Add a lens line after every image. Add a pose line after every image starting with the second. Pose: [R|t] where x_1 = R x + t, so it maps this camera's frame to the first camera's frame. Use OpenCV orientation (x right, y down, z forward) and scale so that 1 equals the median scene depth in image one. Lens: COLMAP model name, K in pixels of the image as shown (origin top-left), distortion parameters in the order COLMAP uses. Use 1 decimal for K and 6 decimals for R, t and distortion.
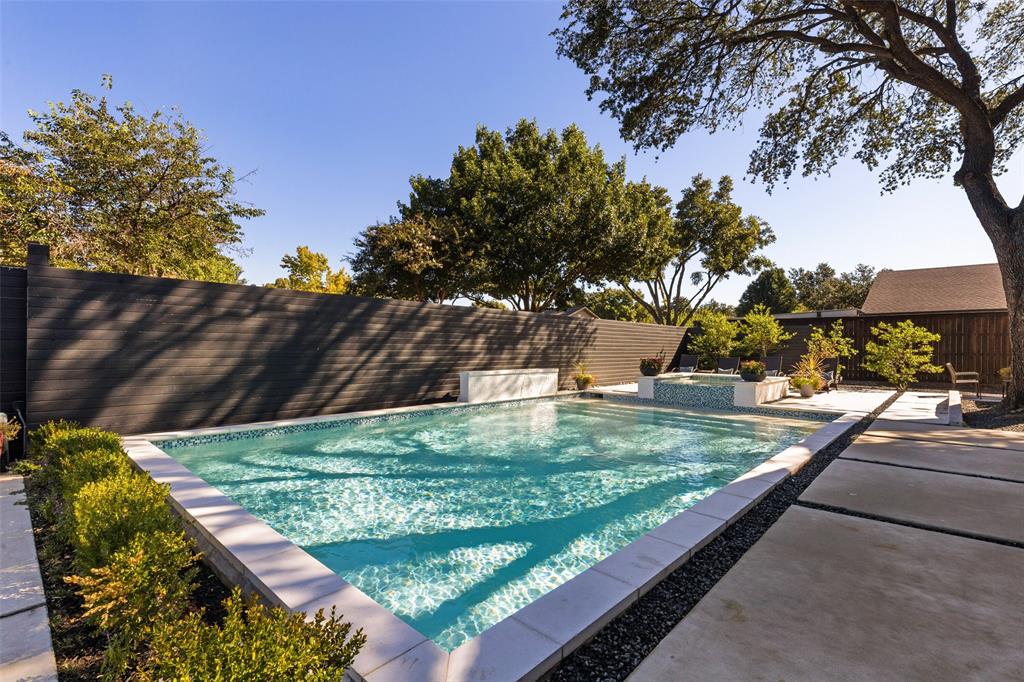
lens RADIAL K [[464.9, 0, 512.1], [0, 464.9, 344.3], [0, 0, 1]] dist [0.010702, -0.000713]
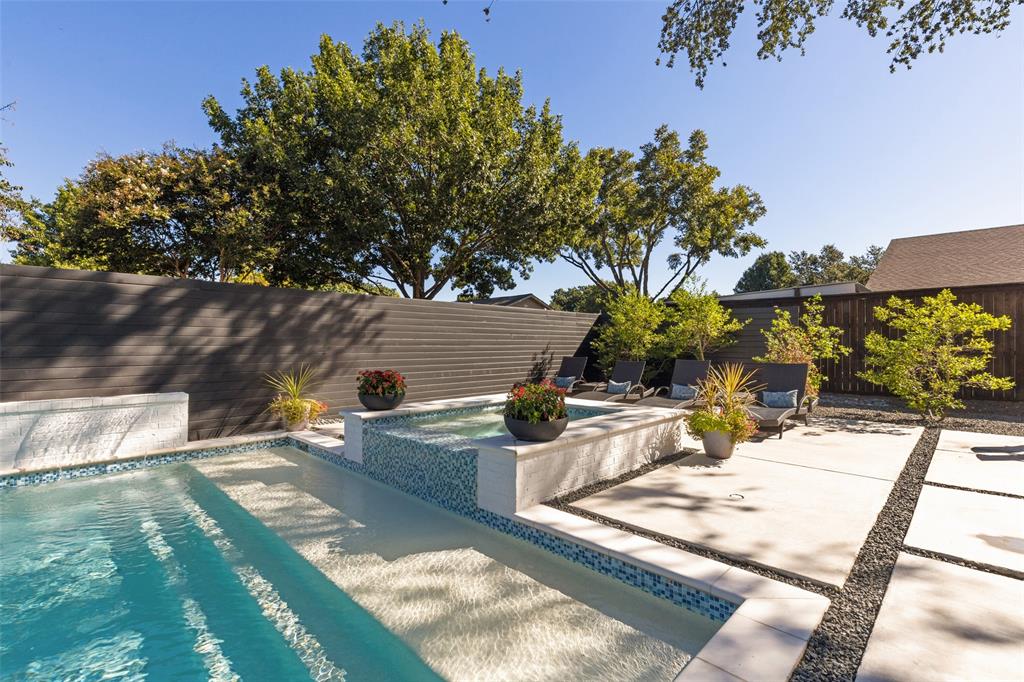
lens RADIAL K [[464.9, 0, 511.8], [0, 464.9, 340.5], [0, 0, 1]] dist [0.010702, -0.000713]
pose [[0.999710, -0.007942, -0.022748, 0.334610], [0.007927, 0.999968, -0.000743, 0.000865], [0.022753, 0.000563, 0.999741, 0.416424]]
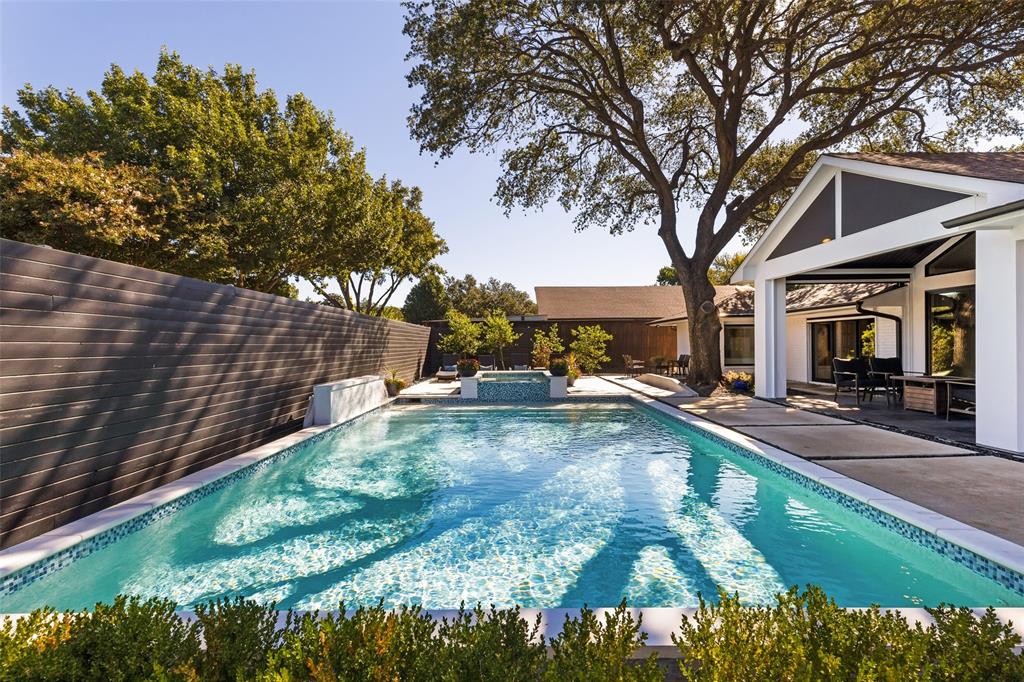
lens RADIAL K [[464.9, 0, 506.9], [0, 464.9, 345.7], [0, 0, 1]] dist [0.010702, -0.000713]
pose [[0.742103, -0.015840, 0.670099, -0.257555], [0.009743, 0.999870, 0.012845, -0.009574], [-0.670215, -0.003004, 0.742161, 0.128961]]
